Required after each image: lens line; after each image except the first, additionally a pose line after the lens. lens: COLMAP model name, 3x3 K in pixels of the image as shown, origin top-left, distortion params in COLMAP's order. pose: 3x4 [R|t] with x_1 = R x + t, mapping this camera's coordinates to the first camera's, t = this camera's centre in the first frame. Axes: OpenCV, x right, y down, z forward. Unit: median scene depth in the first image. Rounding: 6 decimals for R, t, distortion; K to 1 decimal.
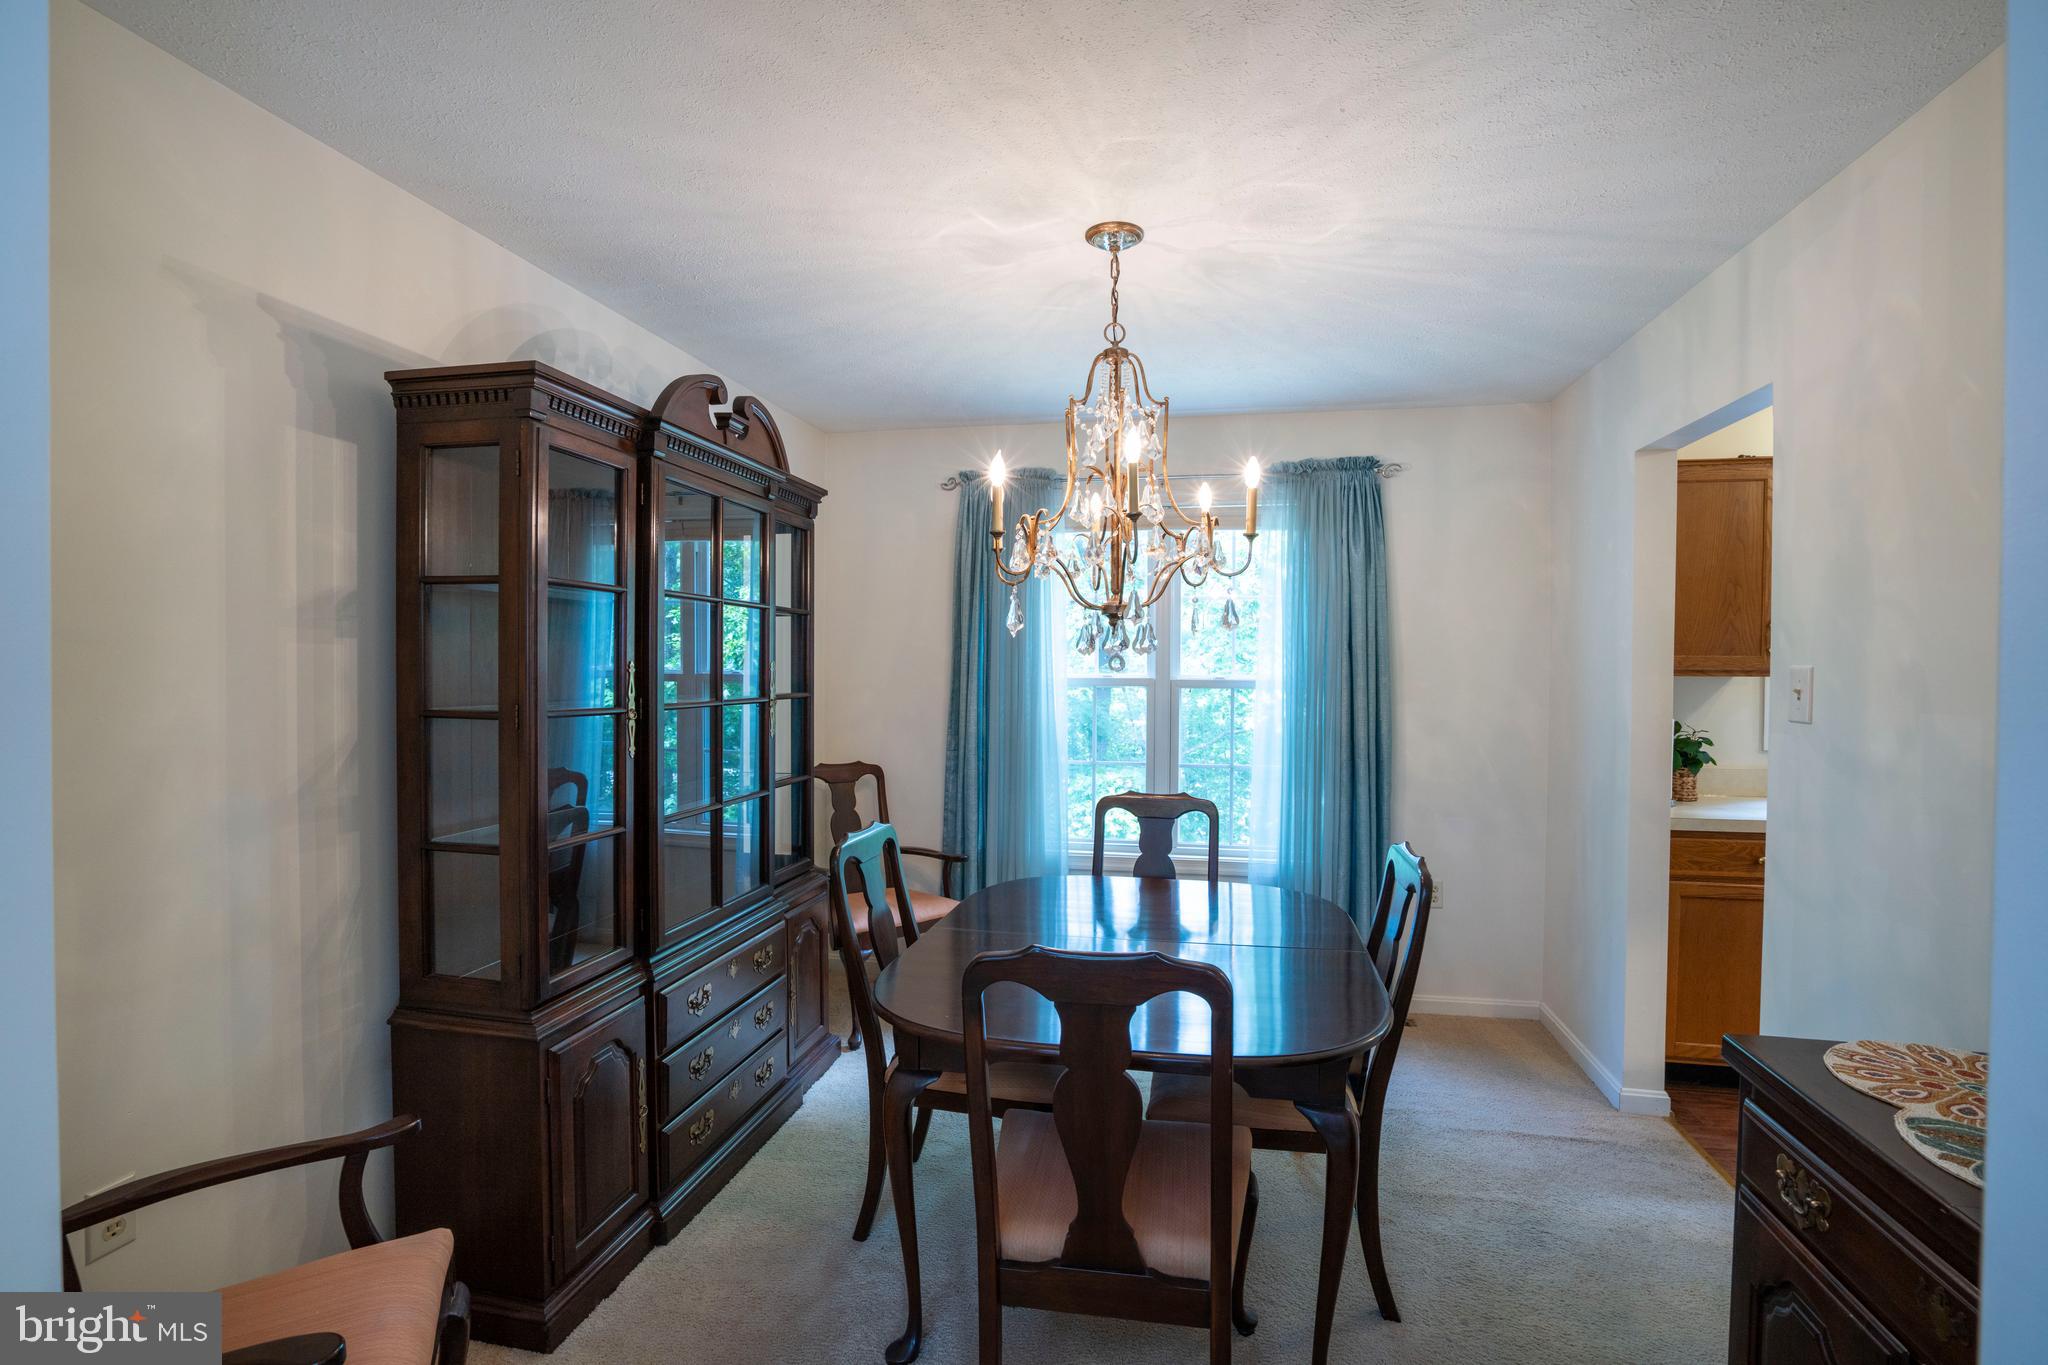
lens RADIAL K [[951.0, 0, 1020.6], [0, 951.0, 684.0], [0, 0, 1]] dist [-0.054224, 0.018593]
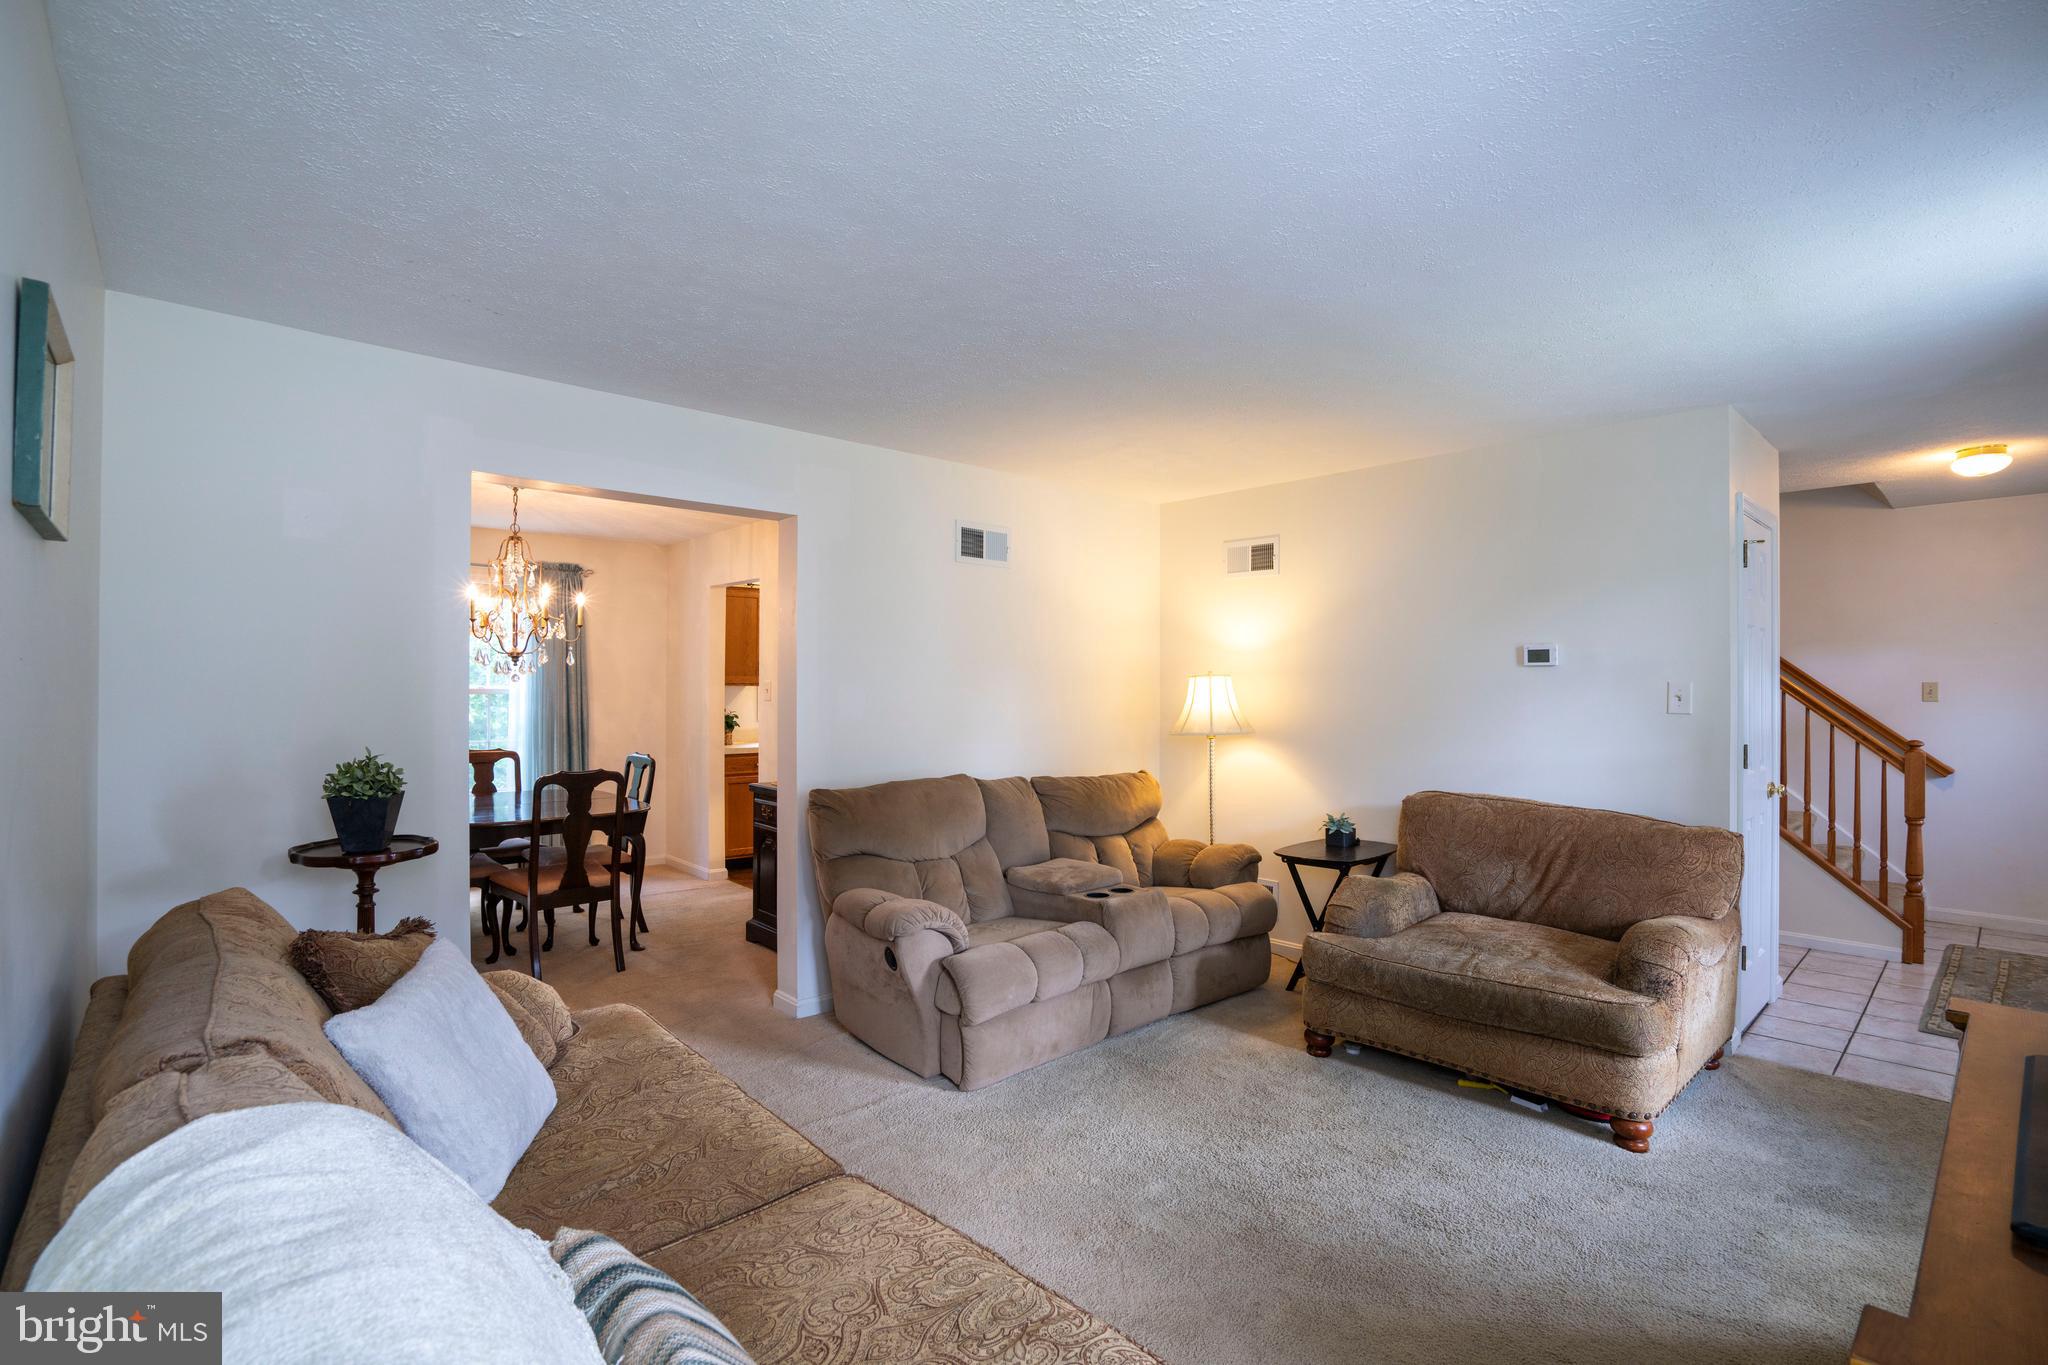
lens RADIAL K [[951.0, 0, 1021.4], [0, 951.0, 689.3], [0, 0, 1]] dist [-0.054224, 0.018593]
pose [[0.582573, 0.000597, 0.812778, -0.714473], [0.008965, 0.999934, -0.007160, 0.021904], [-0.812729, 0.011457, 0.582529, -0.887338]]
